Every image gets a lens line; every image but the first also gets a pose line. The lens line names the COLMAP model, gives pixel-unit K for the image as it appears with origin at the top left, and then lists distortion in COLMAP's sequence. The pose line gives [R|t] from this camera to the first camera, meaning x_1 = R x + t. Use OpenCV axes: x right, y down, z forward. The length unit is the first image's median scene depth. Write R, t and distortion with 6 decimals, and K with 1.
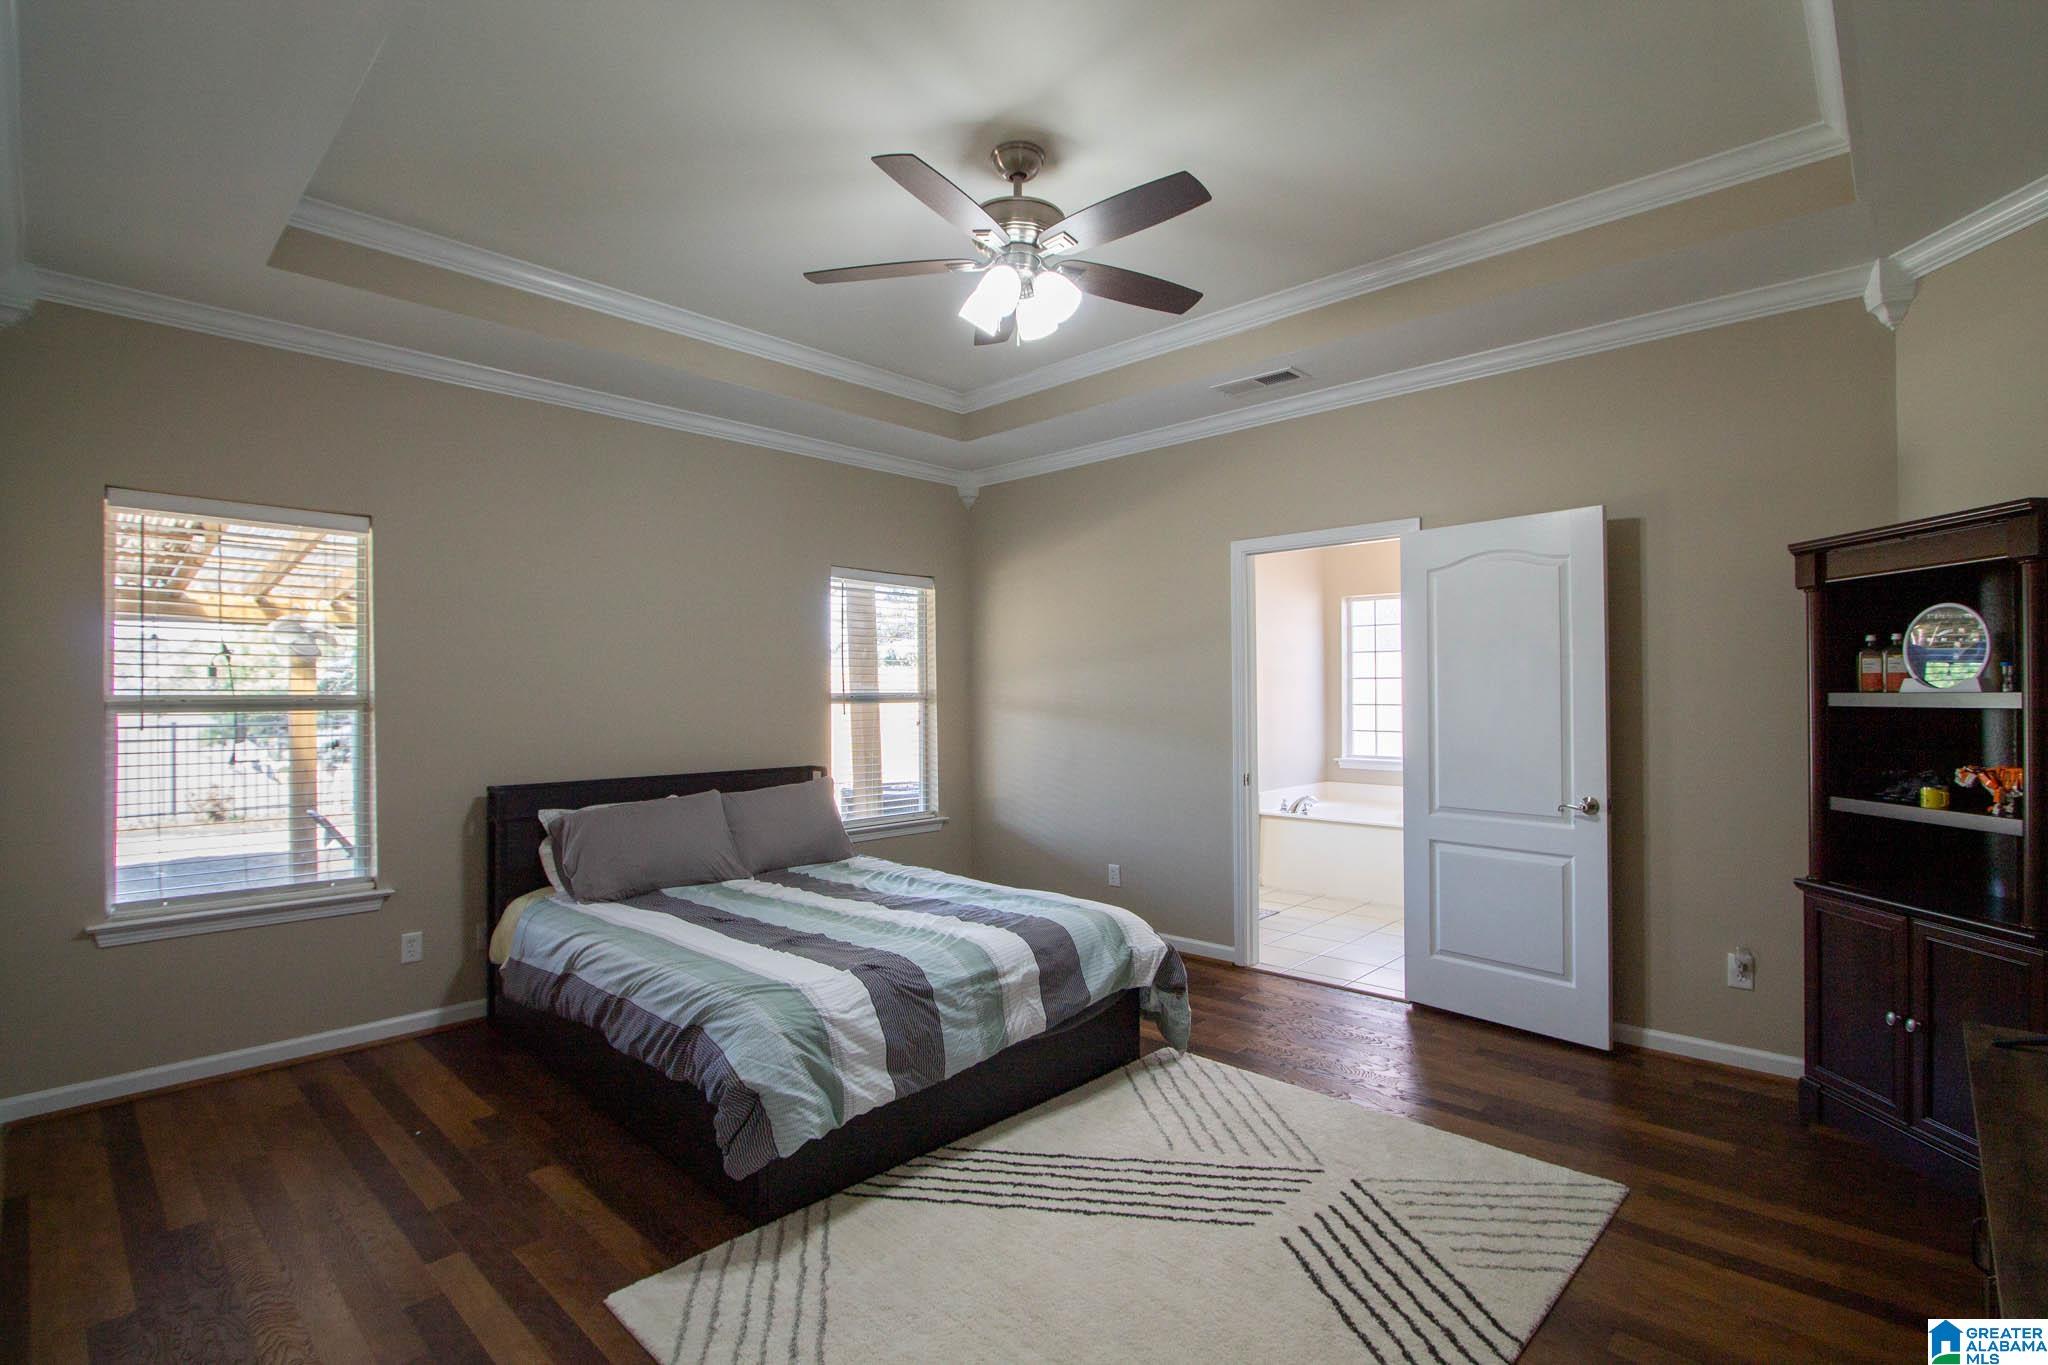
lens RADIAL K [[959.9, 0, 1027.8], [0, 959.9, 687.1], [0, 0, 1]] dist [-0.014396, 0.000245]
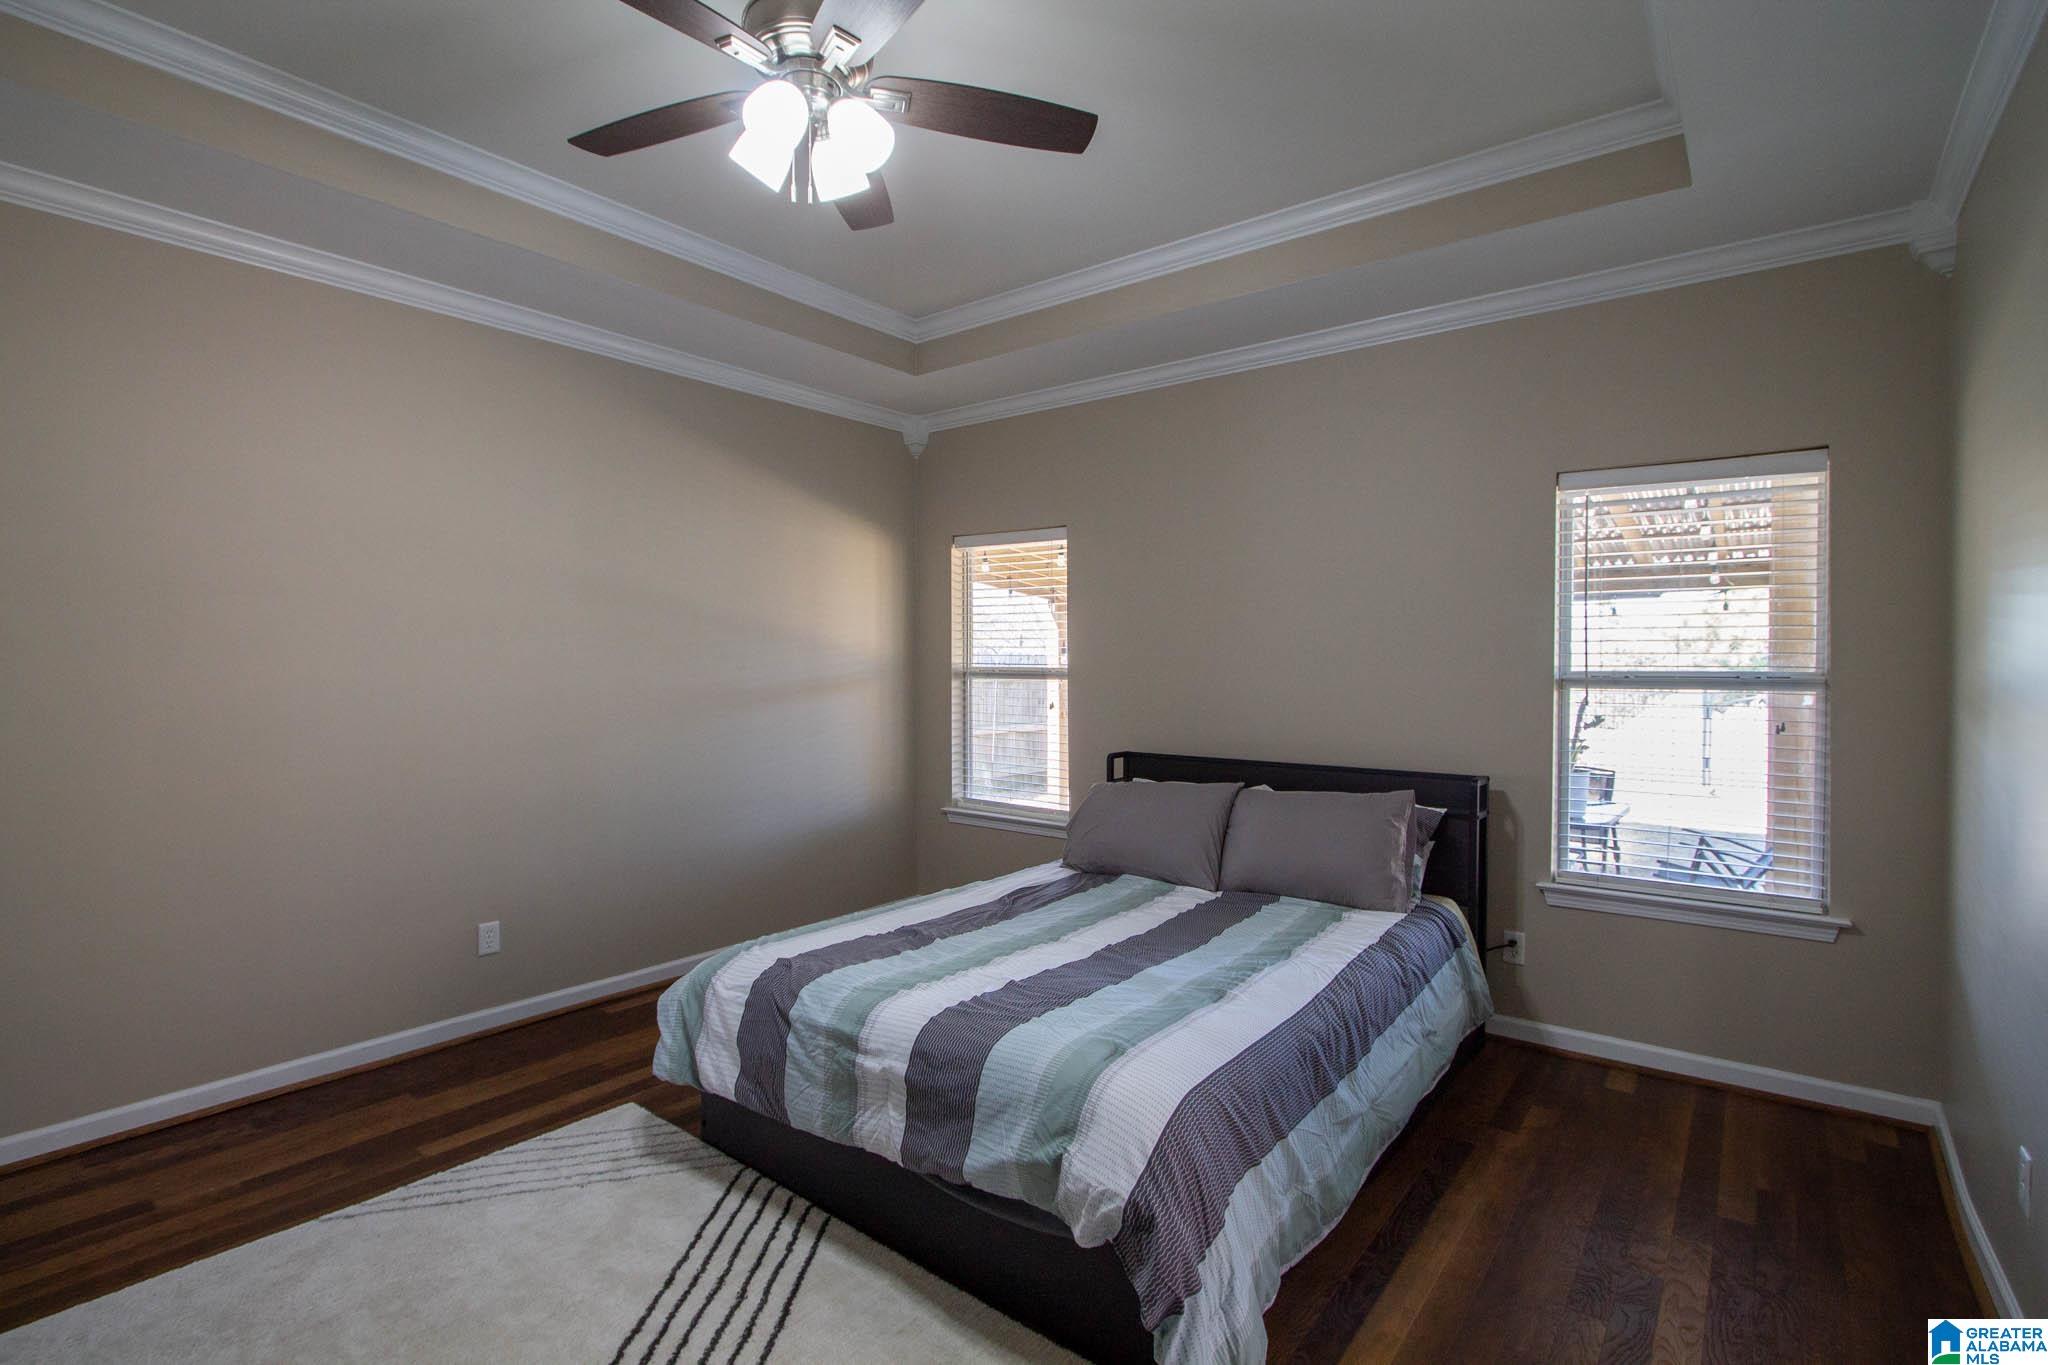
lens RADIAL K [[959.9, 0, 1026.4], [0, 959.9, 681.9], [0, 0, 1]] dist [-0.014396, 0.000245]
pose [[0.085828, 0.029142, -0.995884, 0.730227], [0.011321, 0.999479, 0.030223, -0.005783], [0.996246, -0.013868, 0.085453, 1.093243]]
